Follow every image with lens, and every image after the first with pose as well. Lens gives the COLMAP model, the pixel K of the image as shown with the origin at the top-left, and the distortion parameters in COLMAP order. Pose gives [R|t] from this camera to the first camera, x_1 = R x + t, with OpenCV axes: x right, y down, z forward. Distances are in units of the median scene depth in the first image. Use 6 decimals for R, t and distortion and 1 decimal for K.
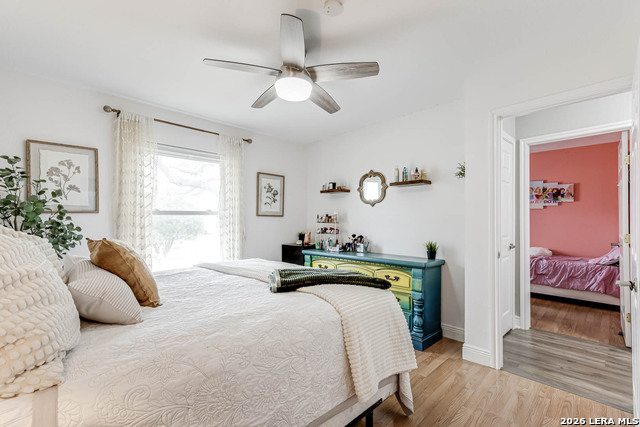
lens RADIAL K [[284.7, 0, 323.5], [0, 284.7, 217.8], [0, 0, 1]] dist [0.026093, 0.001136]
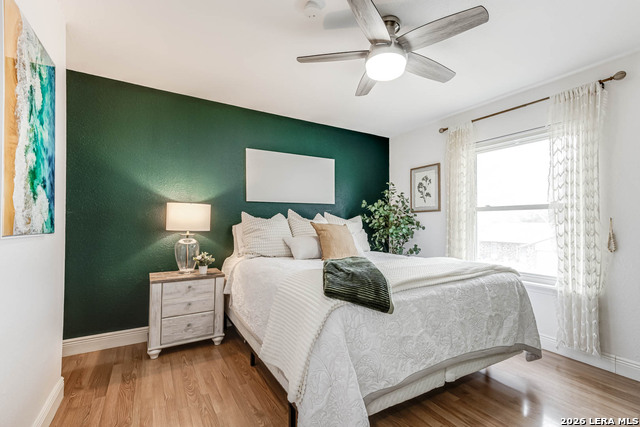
lens RADIAL K [[284.7, 0, 321.8], [0, 284.7, 215.1], [0, 0, 1]] dist [0.026093, 0.001136]
pose [[-0.227402, -0.019717, -0.973601, 0.625010], [0.003168, 0.999775, -0.020987, 0.027508], [0.973796, -0.007857, -0.227289, 0.776645]]
